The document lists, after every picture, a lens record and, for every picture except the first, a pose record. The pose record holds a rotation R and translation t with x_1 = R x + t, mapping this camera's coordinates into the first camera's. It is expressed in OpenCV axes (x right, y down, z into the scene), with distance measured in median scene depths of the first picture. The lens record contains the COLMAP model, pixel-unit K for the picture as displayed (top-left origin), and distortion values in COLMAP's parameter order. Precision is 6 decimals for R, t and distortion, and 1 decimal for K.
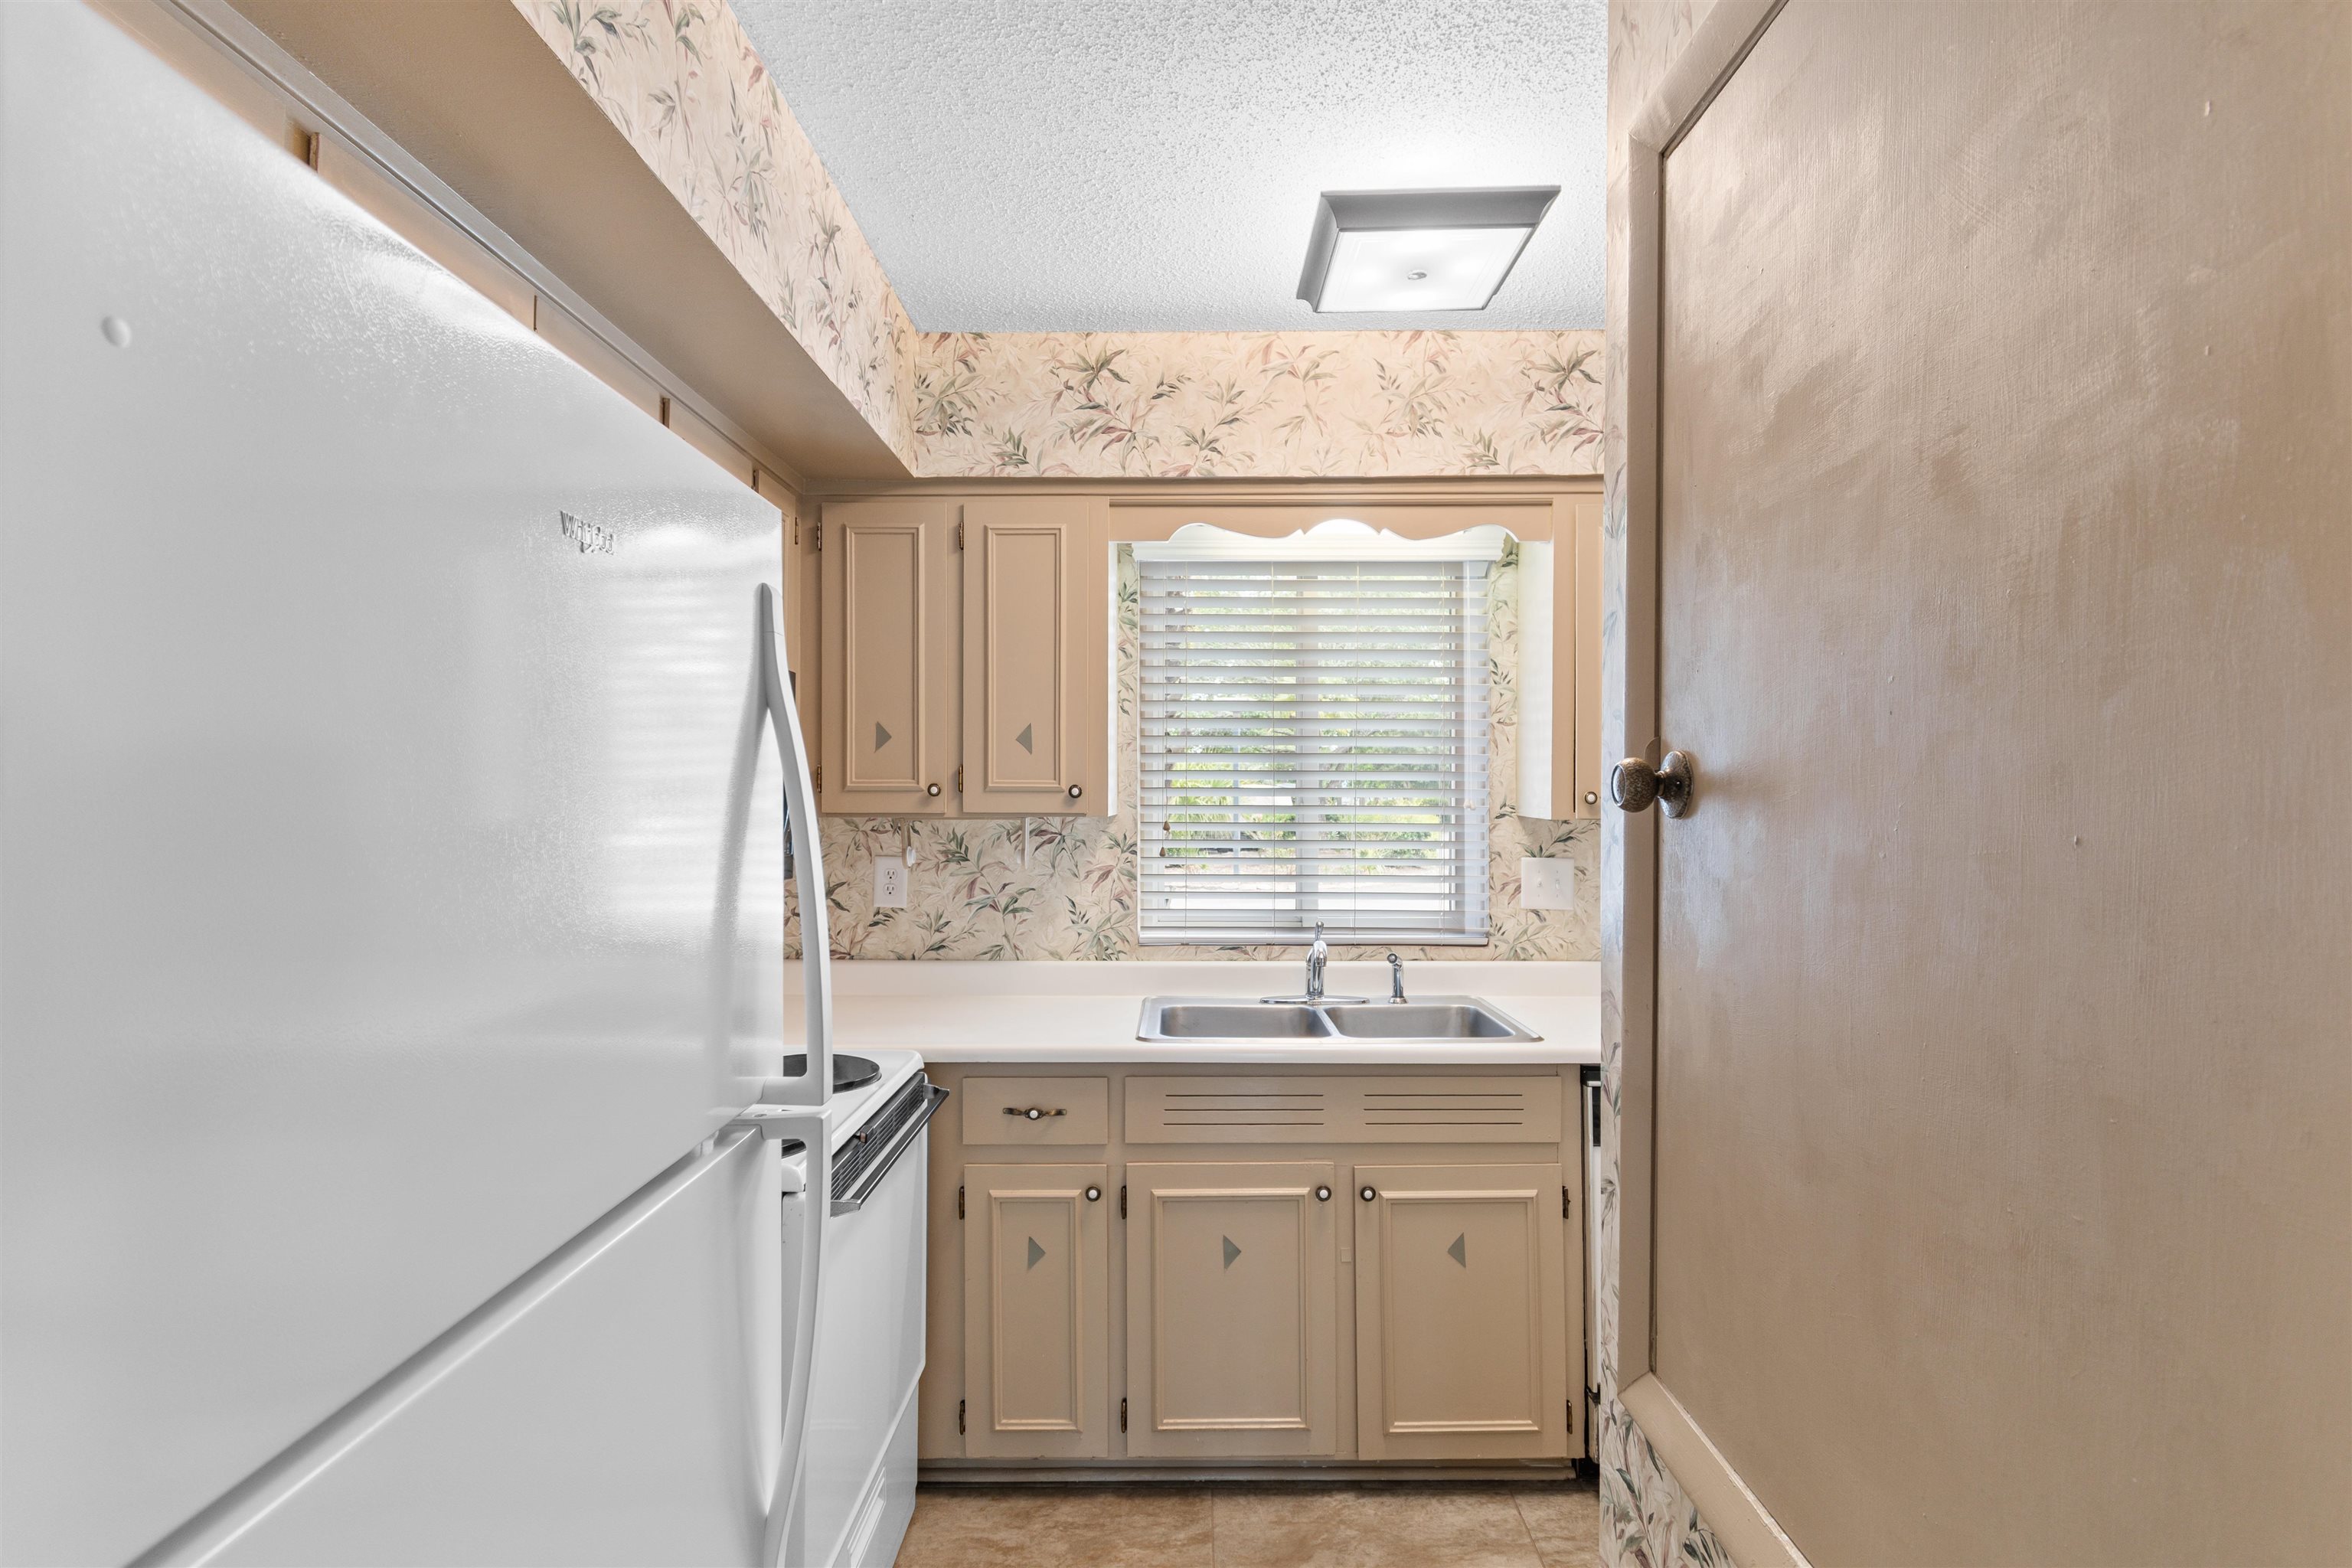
lens RADIAL K [[1155.0, 0, 1181.2], [0, 1155.0, 788.7], [0, 0, 1]] dist [0.001081, 0.000071]
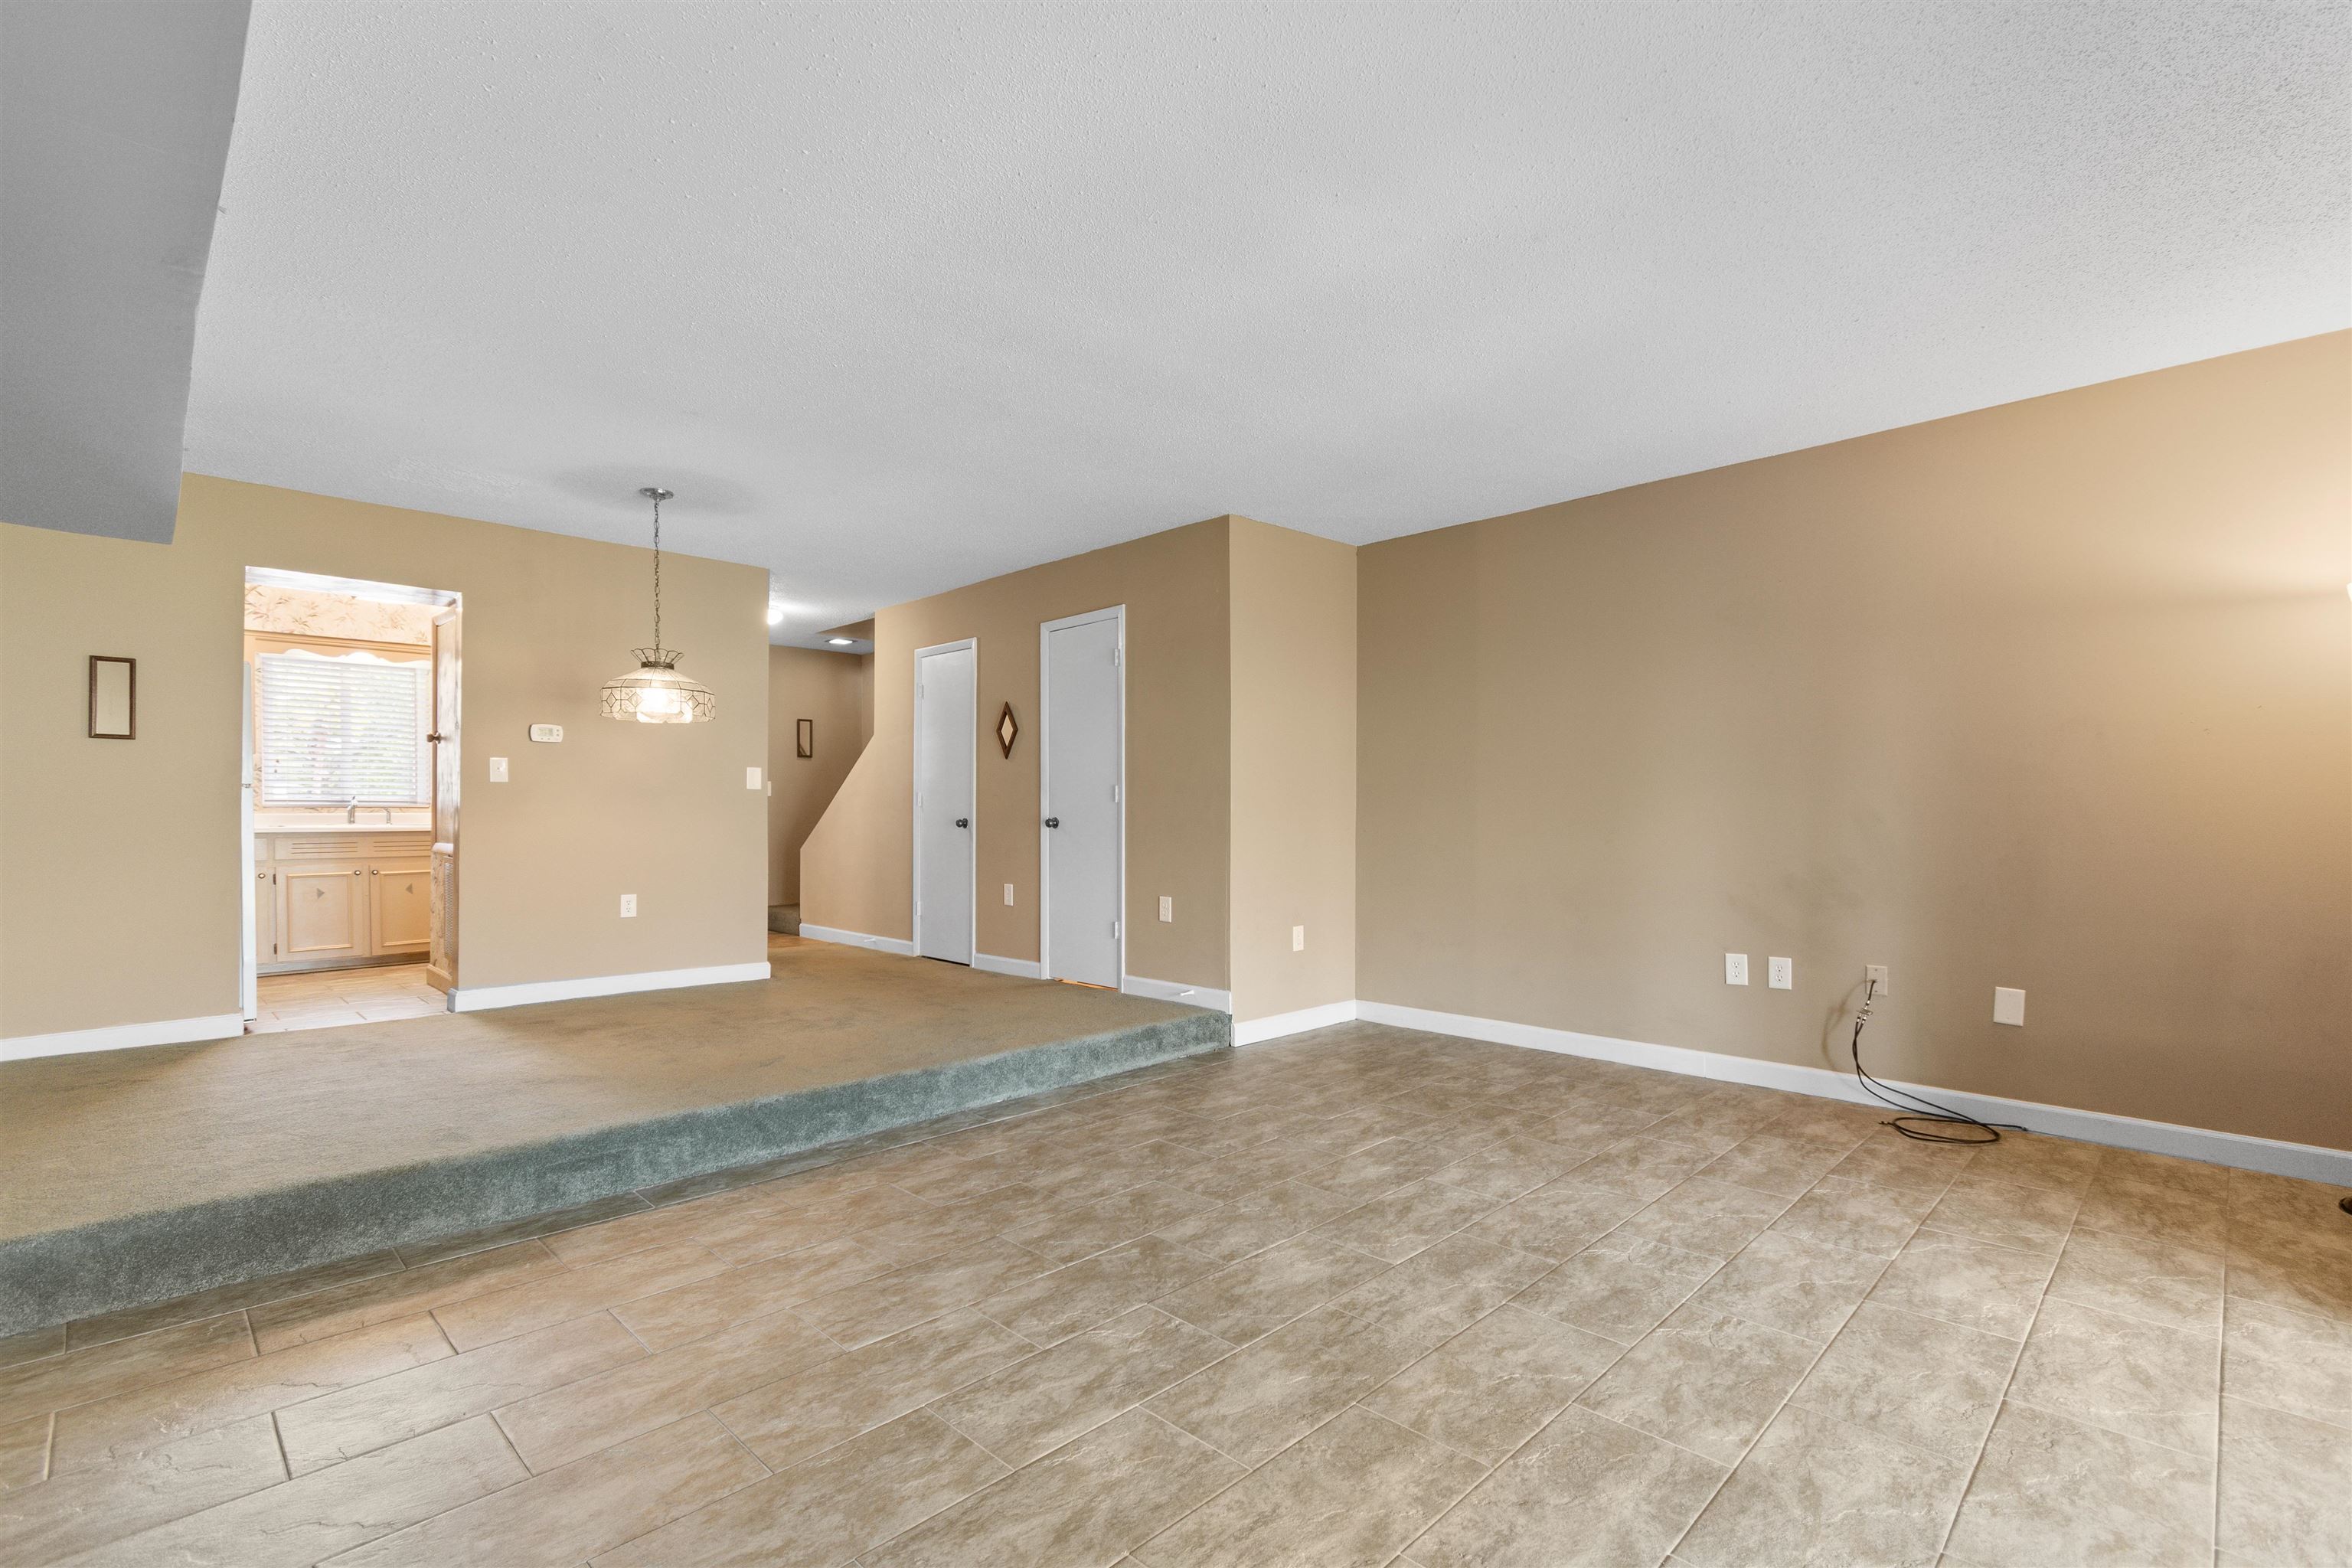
lens RADIAL K [[1063.1, 0, 1174.3], [0, 1063.1, 801.2], [0, 0, 1]] dist [0.004156, -0.000351]
pose [[0.701612, -0.007646, 0.712518, -0.338361], [0.000689, 0.999949, 0.010052, 0.110322], [-0.712559, -0.006562, 0.701581, -2.316092]]
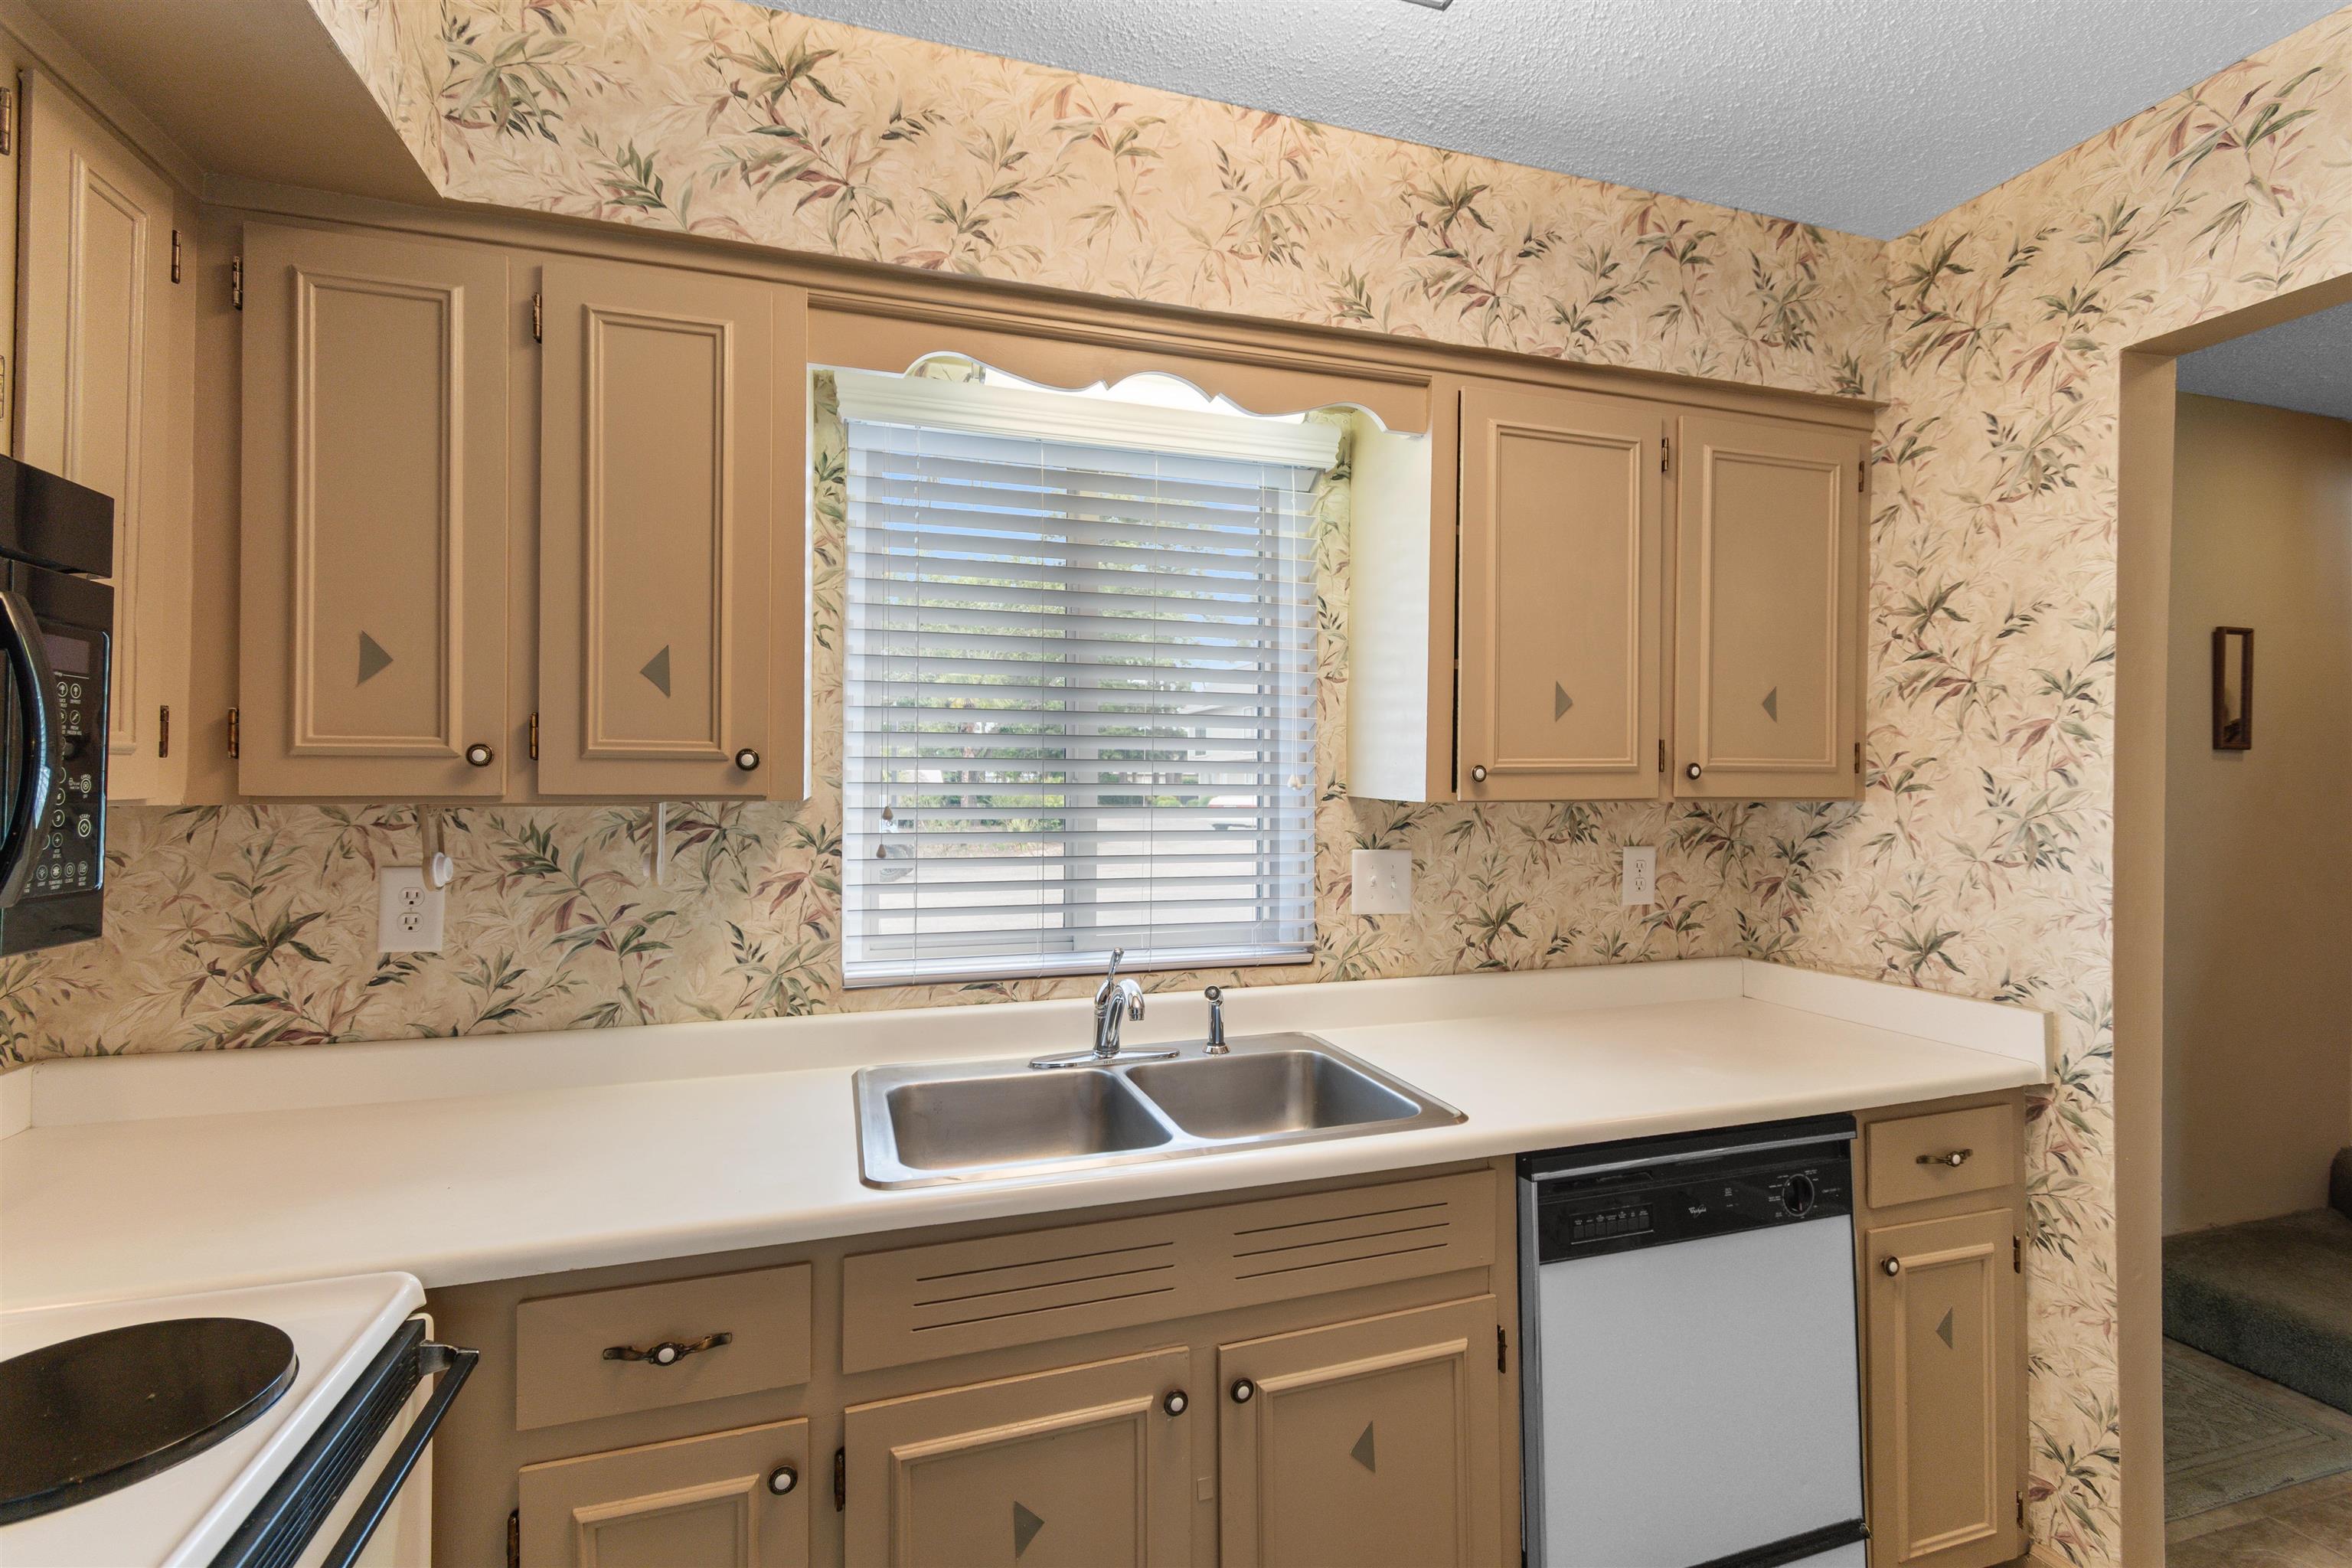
lens RADIAL K [[1063.1, 0, 1181.6], [0, 1063.1, 768.4], [0, 0, 1]] dist [0.004156, -0.000351]
pose [[0.951389, 0.005273, 0.307946, -0.046548], [-0.004893, 0.999986, -0.002009, 0.006879], [-0.307952, 0.000404, 0.951402, 0.394304]]
